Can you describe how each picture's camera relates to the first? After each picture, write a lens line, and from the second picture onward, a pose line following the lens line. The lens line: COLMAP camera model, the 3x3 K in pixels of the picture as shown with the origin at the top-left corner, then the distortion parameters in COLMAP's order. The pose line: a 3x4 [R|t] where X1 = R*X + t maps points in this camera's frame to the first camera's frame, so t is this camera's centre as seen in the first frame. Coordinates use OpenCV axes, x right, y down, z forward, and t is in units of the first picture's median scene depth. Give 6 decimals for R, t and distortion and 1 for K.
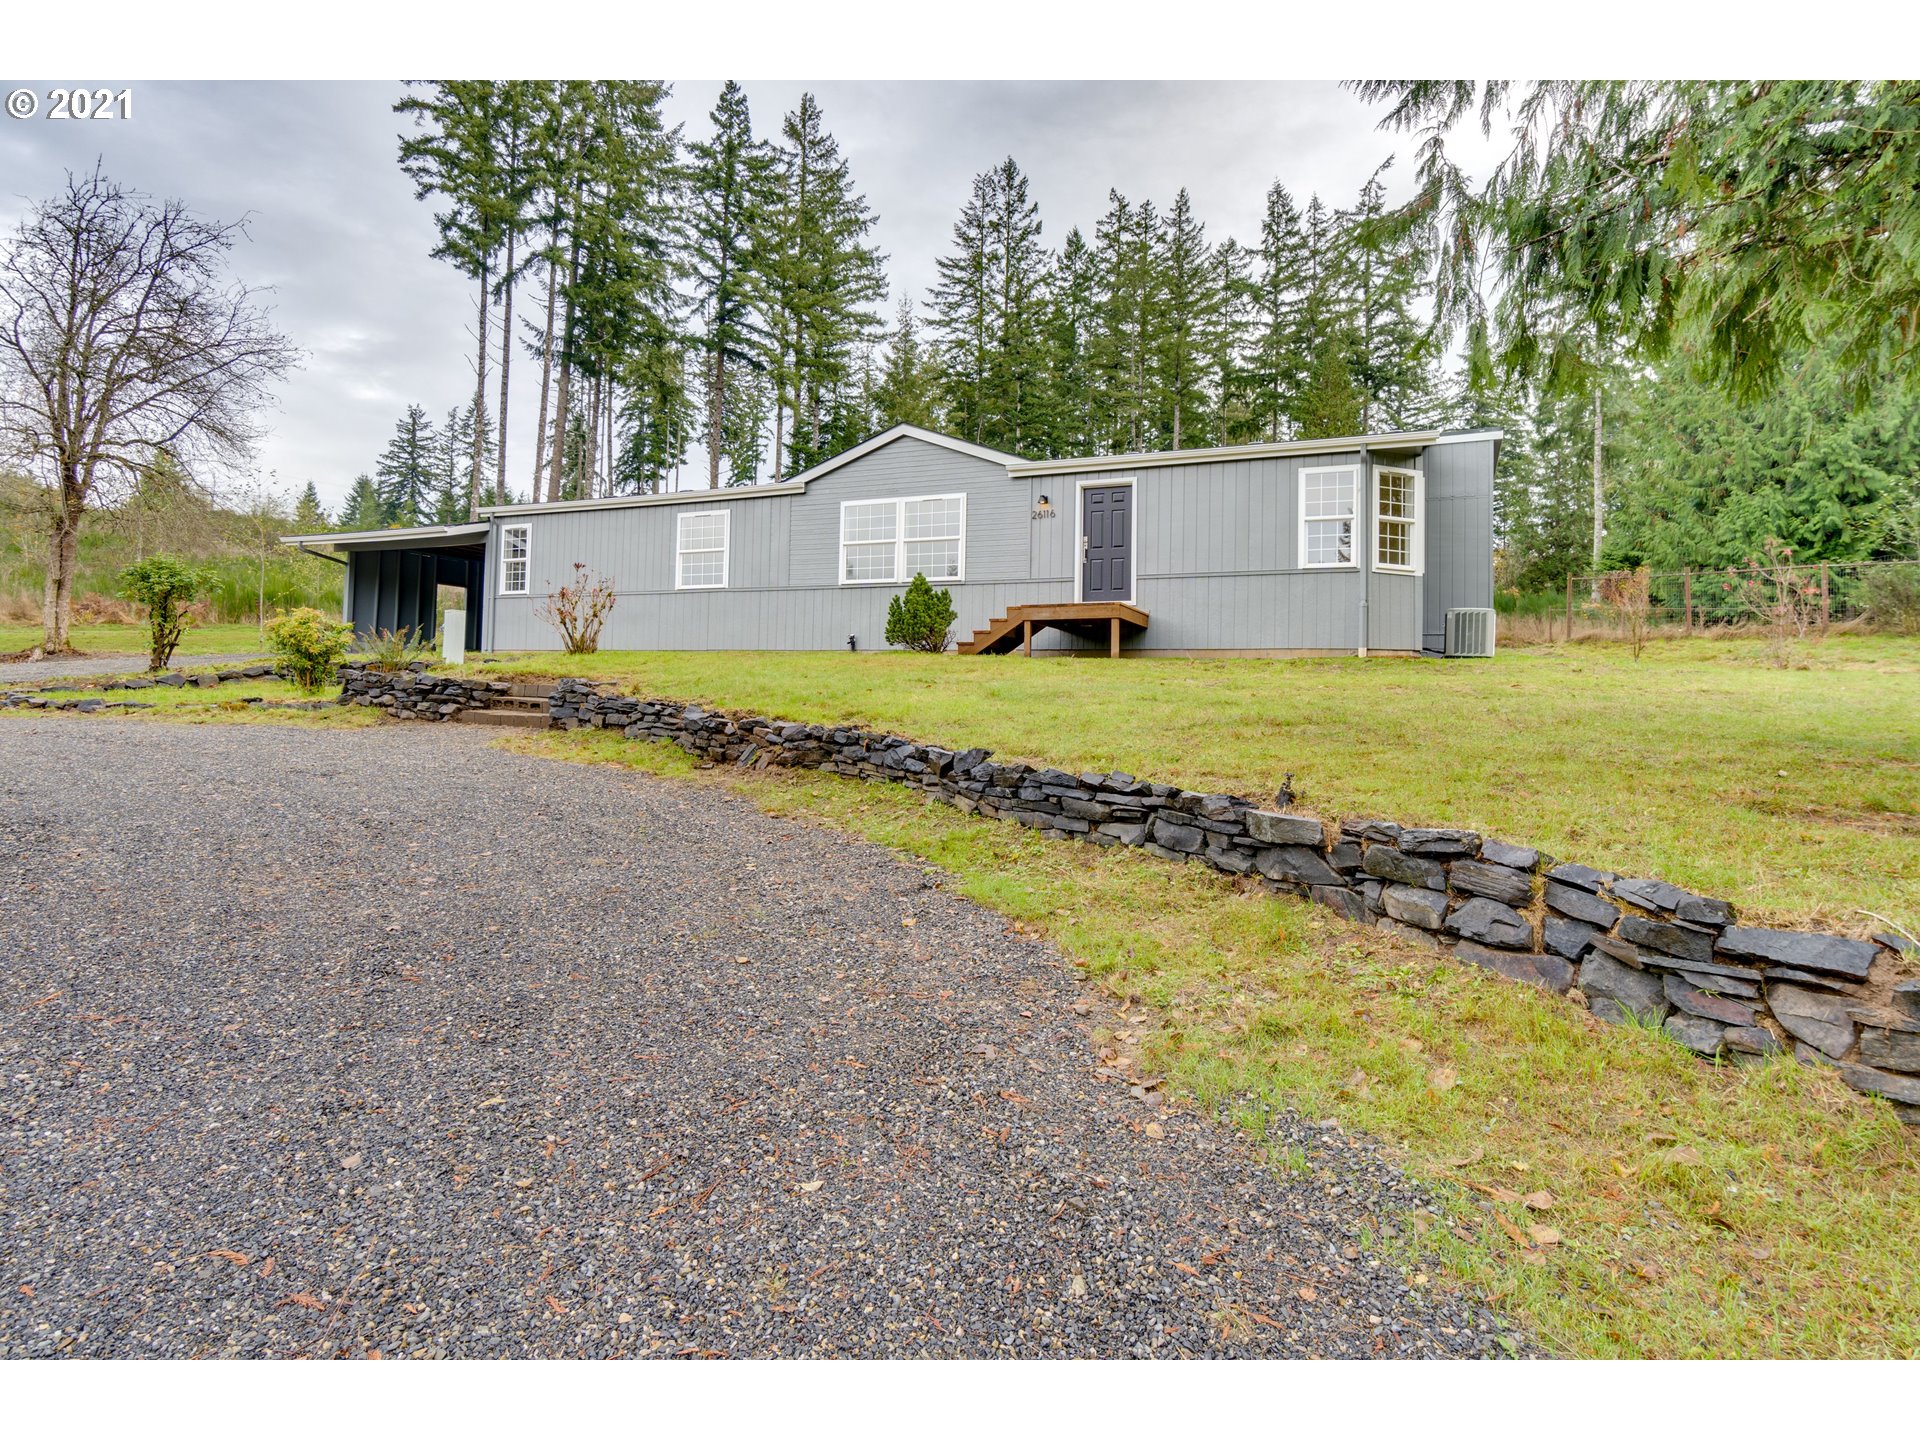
lens RADIAL K [[1000.1, 0, 959.0], [0, 1000.1, 661.6], [0, 0, 1]] dist [-0.000357, 0.000669]
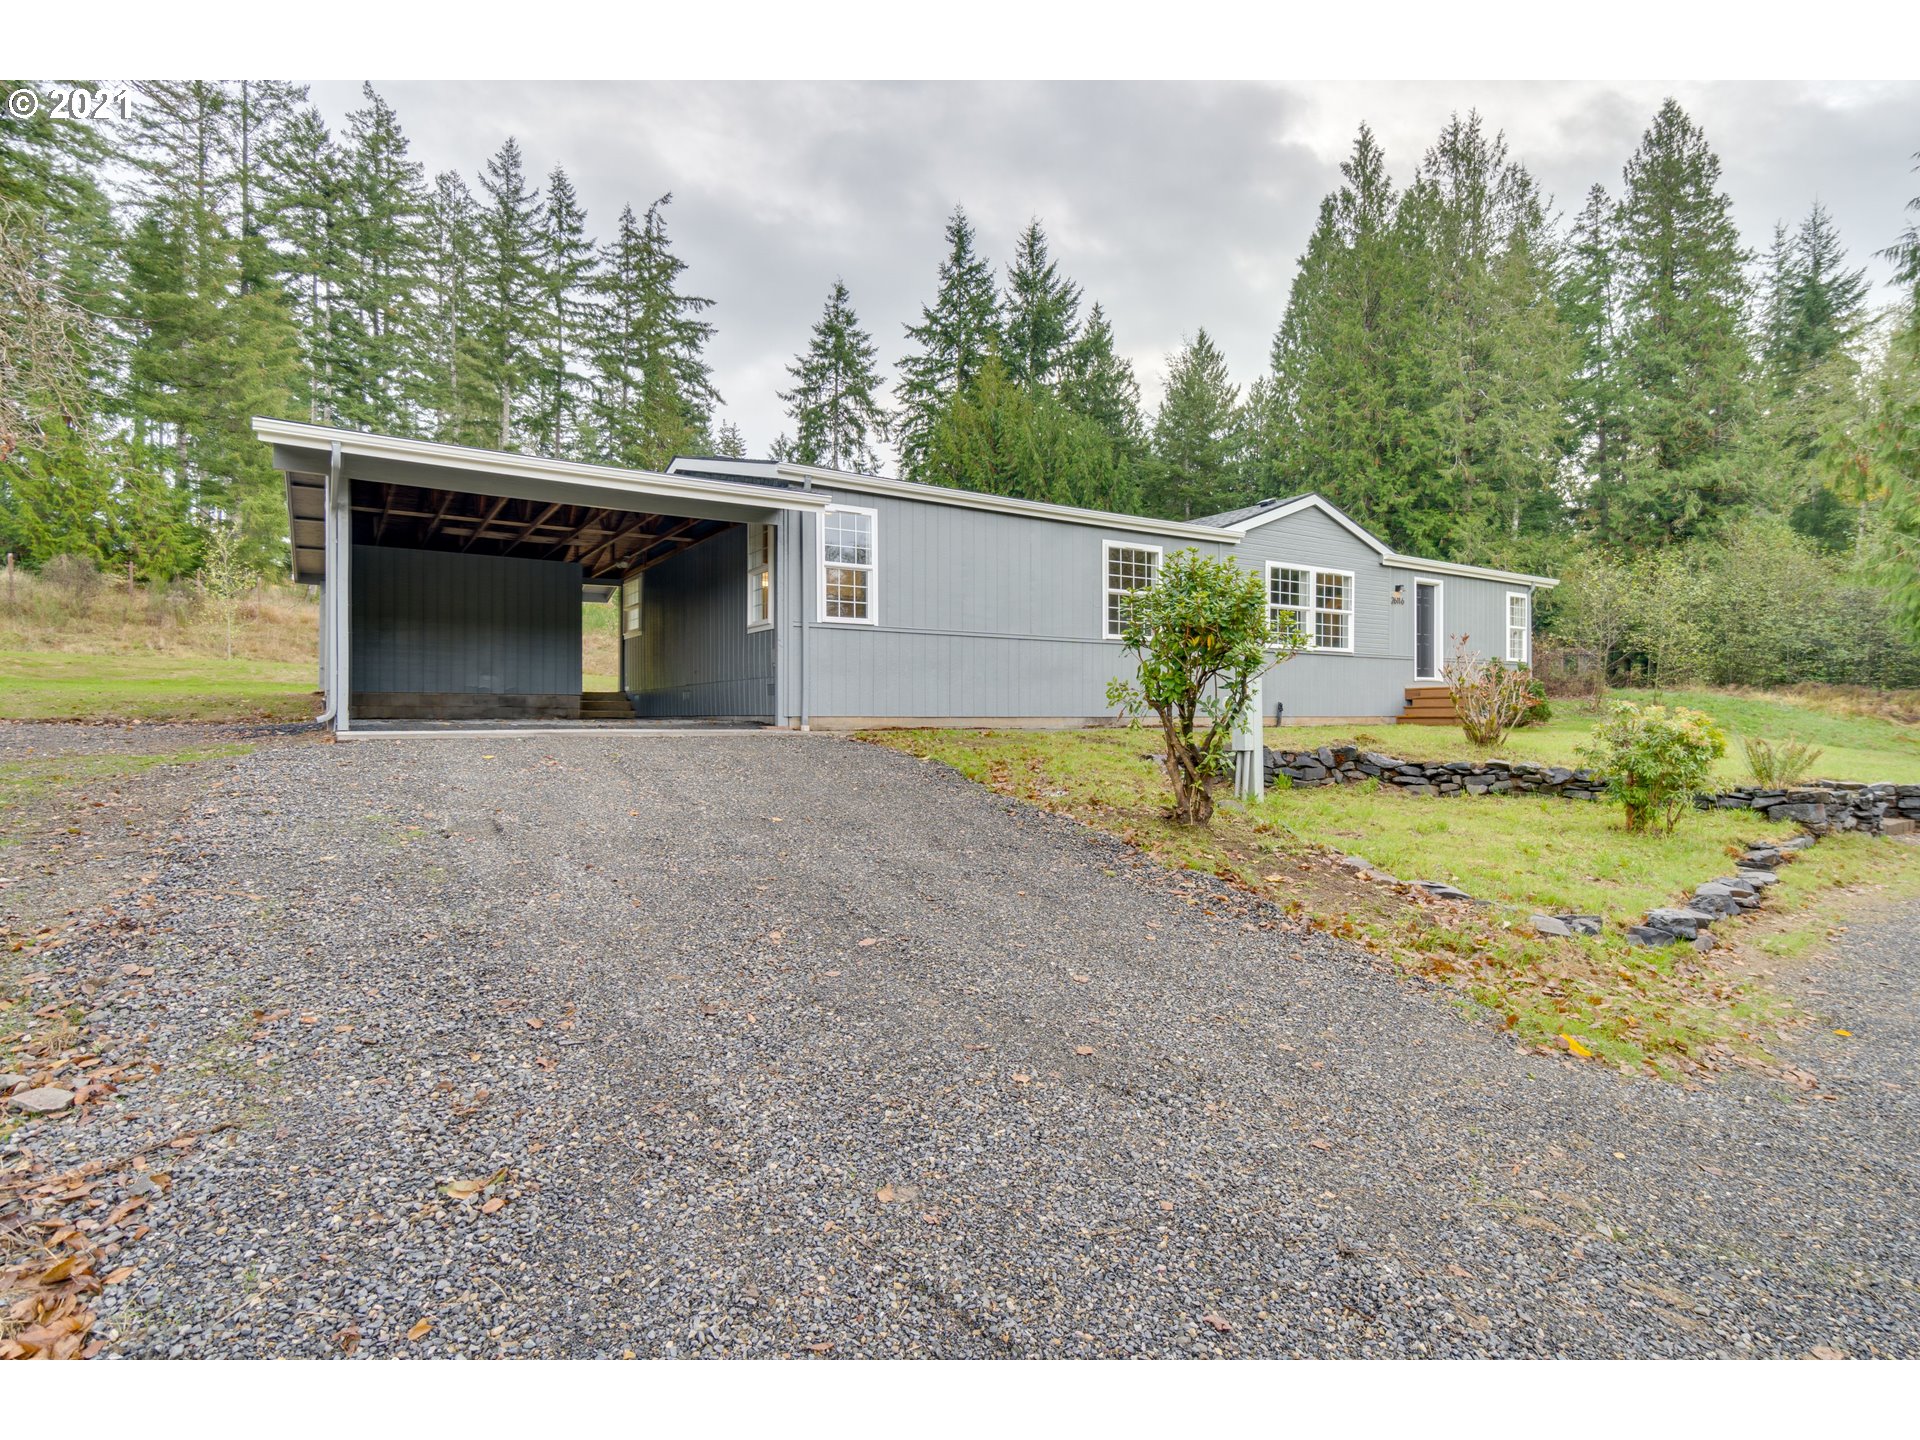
lens RADIAL K [[948.9, 0, 960.0], [0, 948.9, 720.0], [0, 0, 1]] dist [-0.003335, -0.000049]
pose [[0.553678, -0.028573, 0.832240, -0.273506], [-0.022431, 0.998537, 0.049206, -0.012041], [-0.832428, -0.045912, 0.552227, 0.193586]]
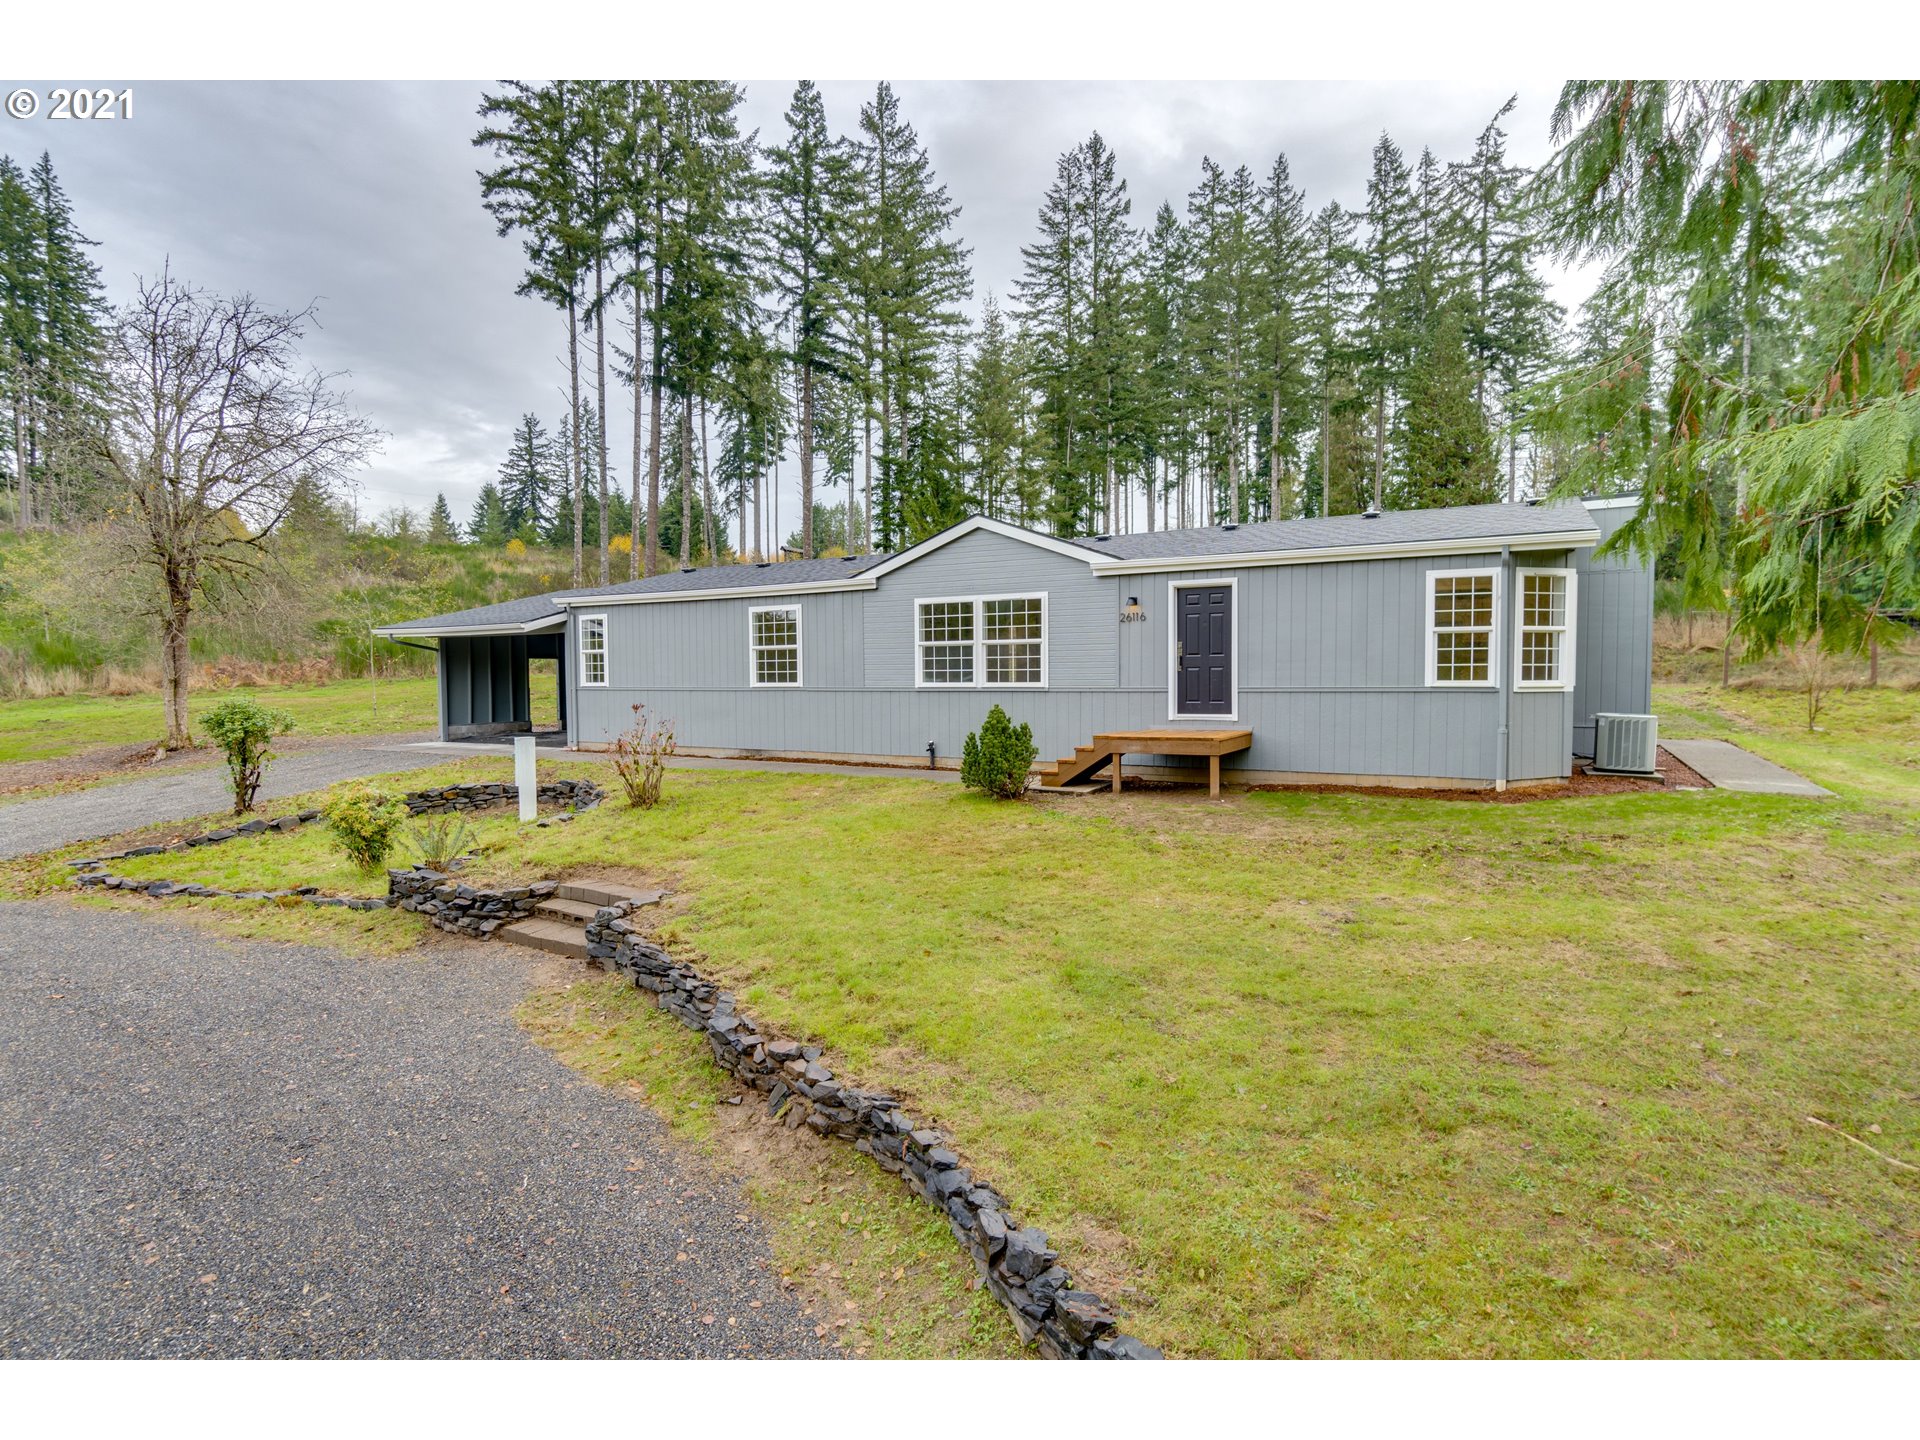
lens RADIAL K [[969.6, 0, 970.4], [0, 969.6, 716.4], [0, 0, 1]] dist [-0.001859, 0.000243]
pose [[0.995415, -0.024831, -0.092375, 0.004012], [0.032547, 0.996019, 0.082985, -0.032566], [0.089947, -0.085611, 0.992260, 0.024735]]
